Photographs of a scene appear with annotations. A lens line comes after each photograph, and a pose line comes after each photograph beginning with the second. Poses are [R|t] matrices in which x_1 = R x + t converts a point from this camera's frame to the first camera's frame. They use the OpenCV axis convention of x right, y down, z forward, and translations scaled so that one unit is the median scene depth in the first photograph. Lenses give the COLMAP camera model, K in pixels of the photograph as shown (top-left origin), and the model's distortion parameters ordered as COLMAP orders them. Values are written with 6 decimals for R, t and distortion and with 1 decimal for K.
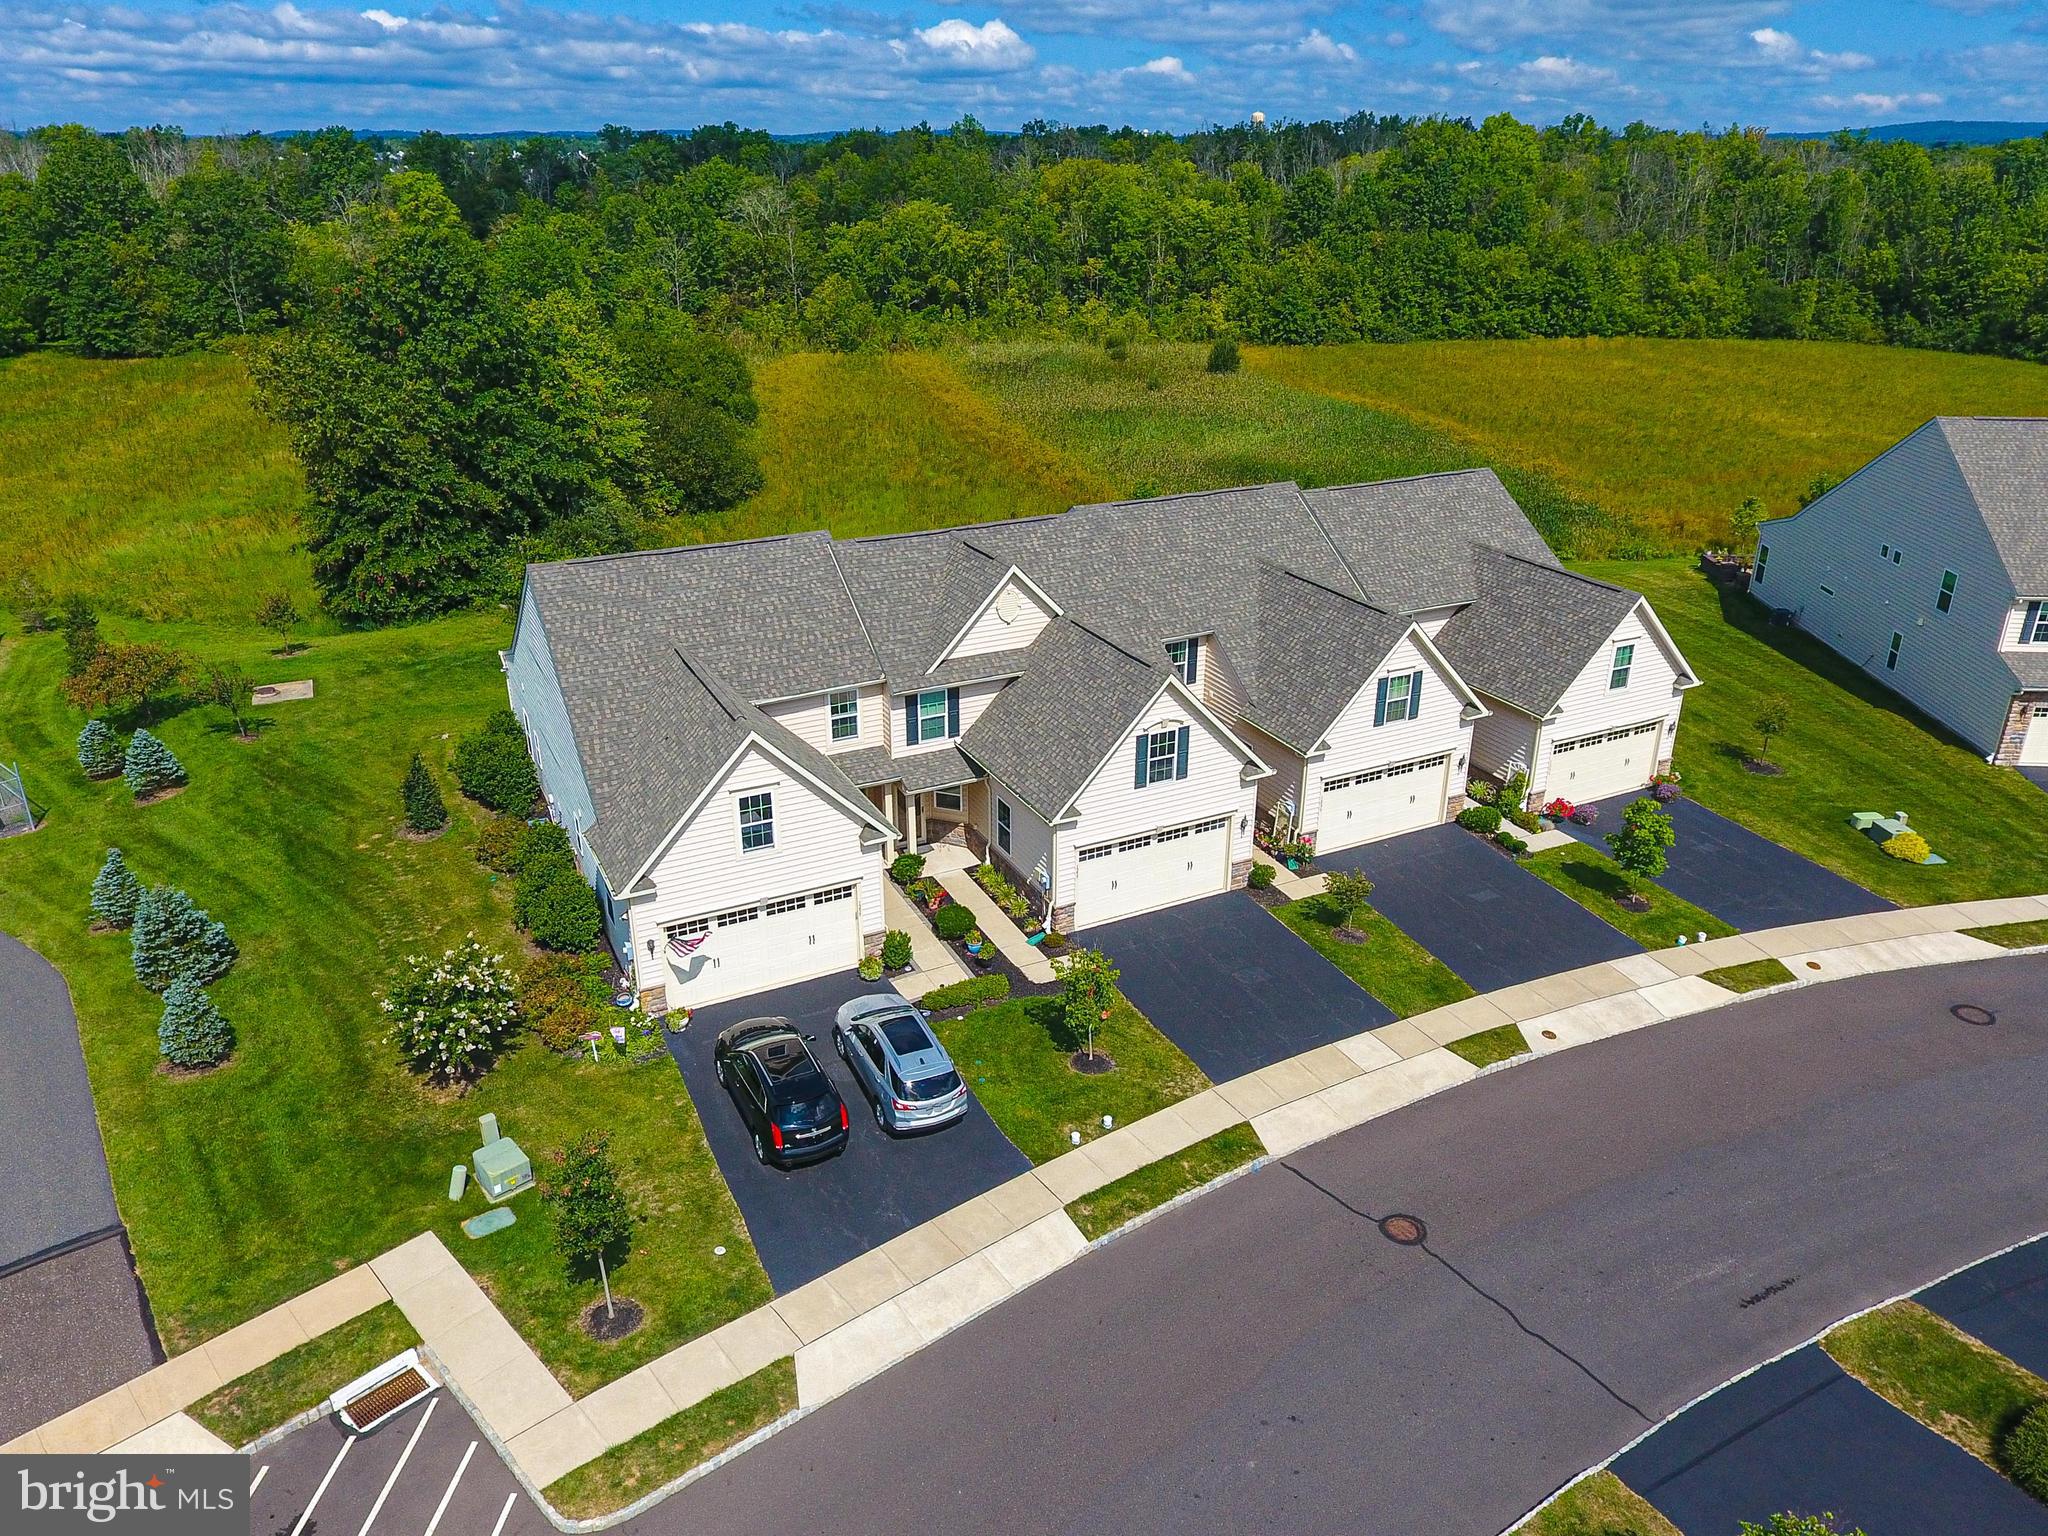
lens RADIAL K [[1411.9, 0, 1020.2], [0, 1411.9, 731.9], [0, 0, 1]] dist [-0.004012, -0.001355]
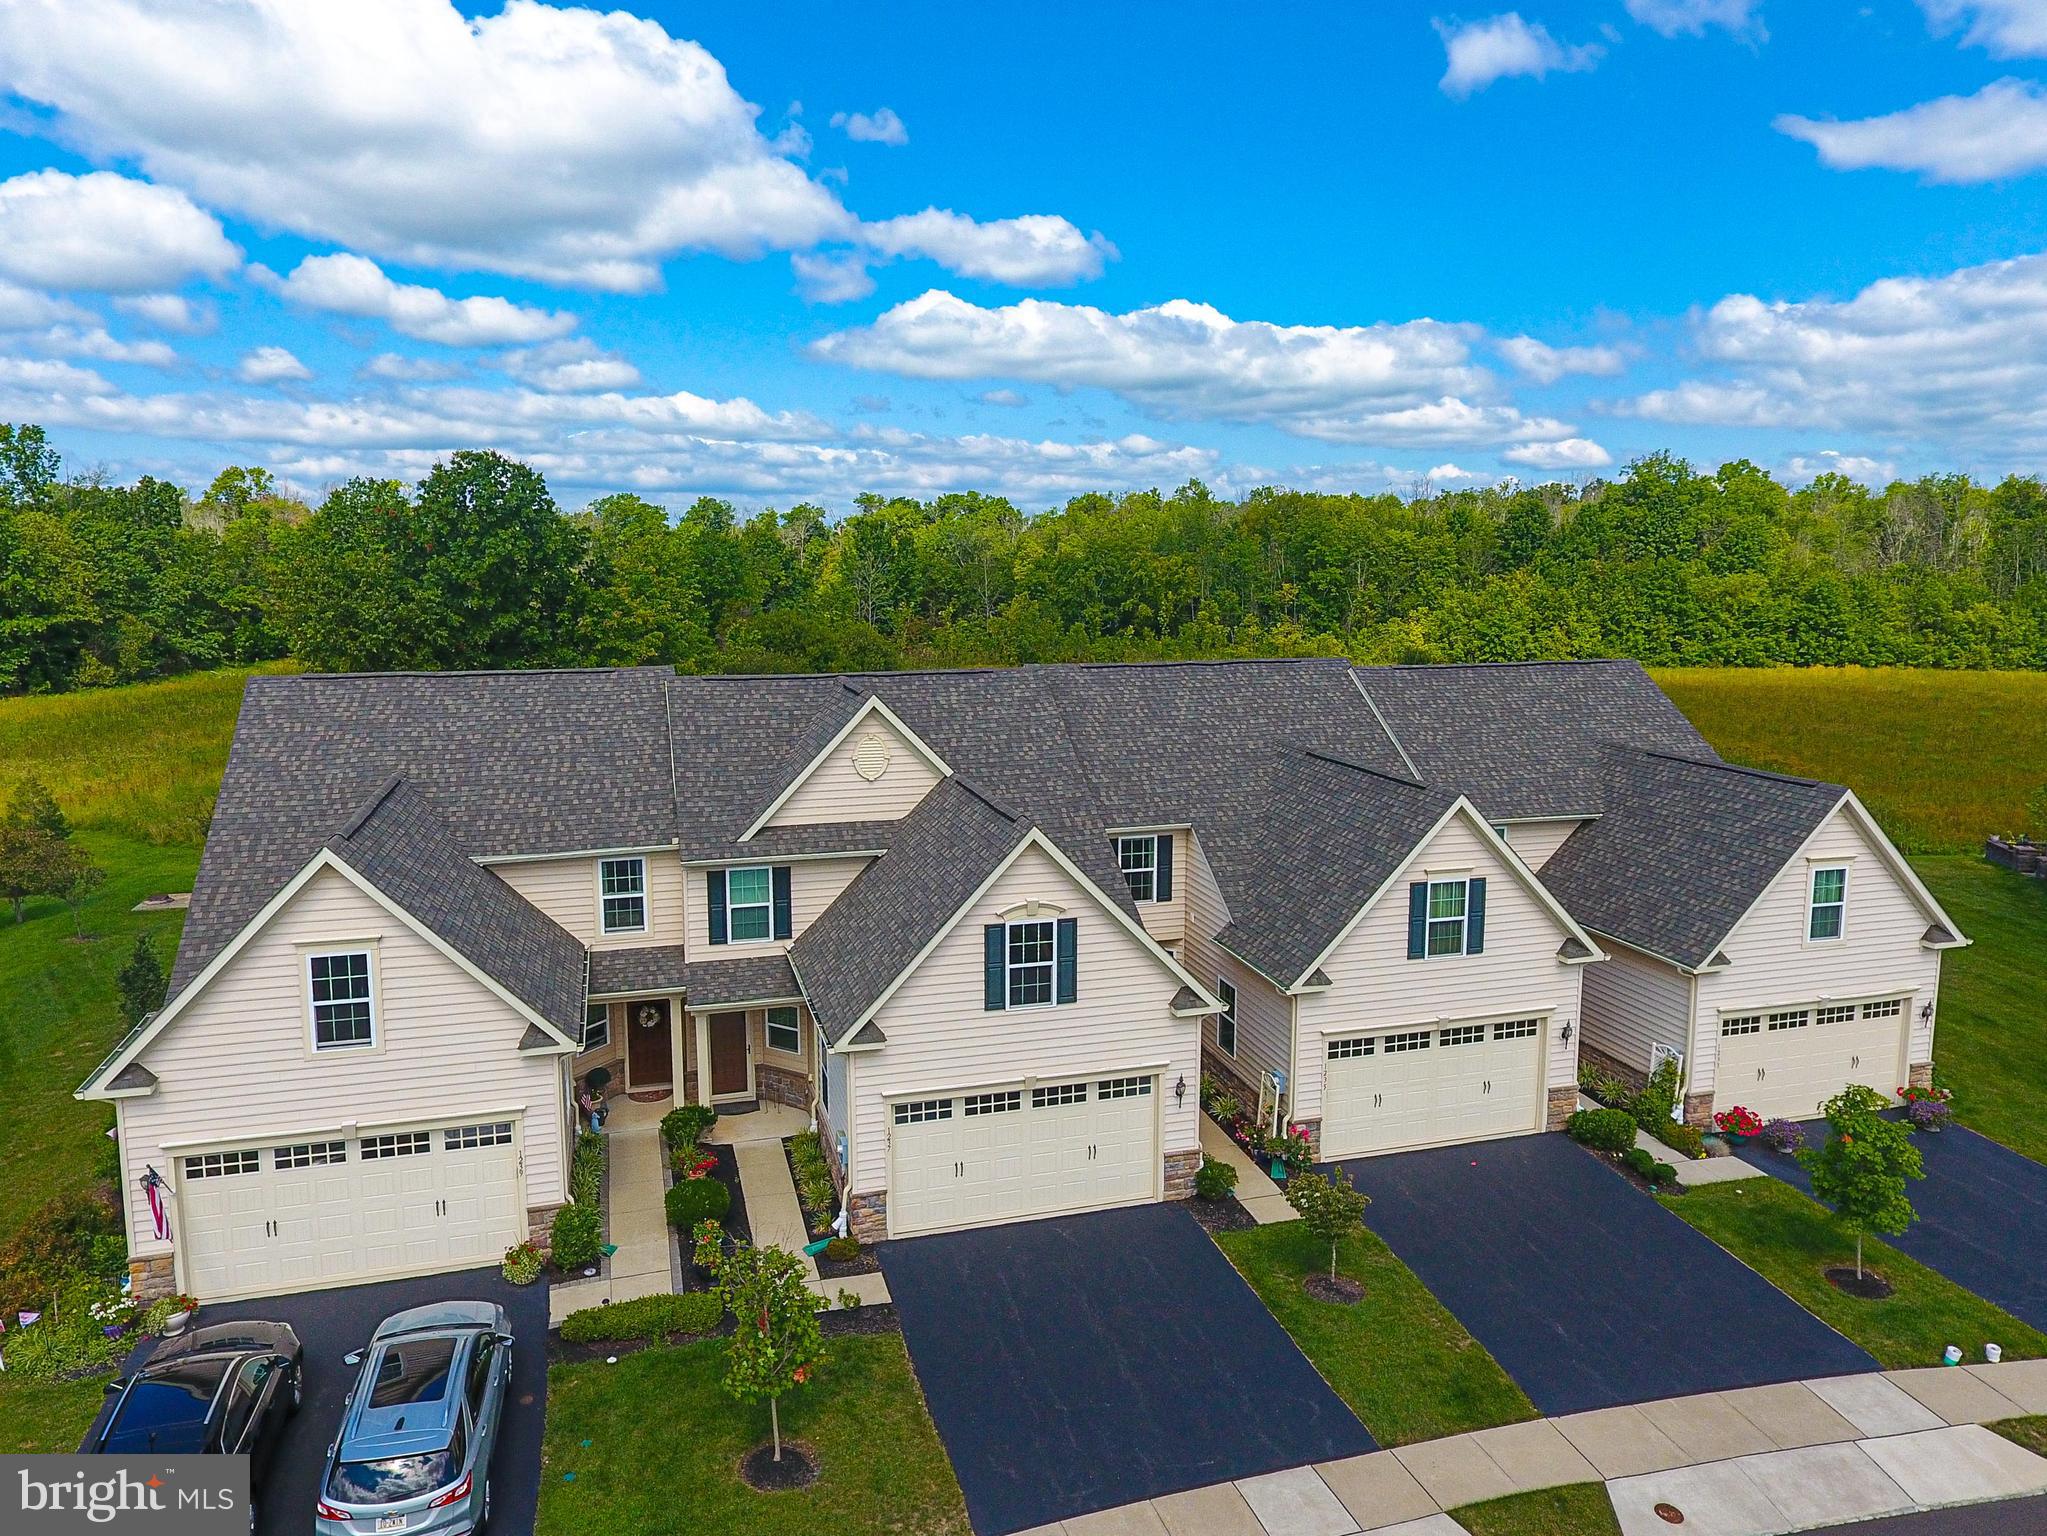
lens RADIAL K [[1386.7, 0, 1020.4], [0, 1386.7, 736.7], [0, 0, 1]] dist [-0.000062, -0.000386]
pose [[0.983314, 0.022863, -0.180472, 0.178428], [-0.067574, 0.966992, -0.245682, 0.063094], [0.168898, 0.253778, 0.952402, 0.316874]]
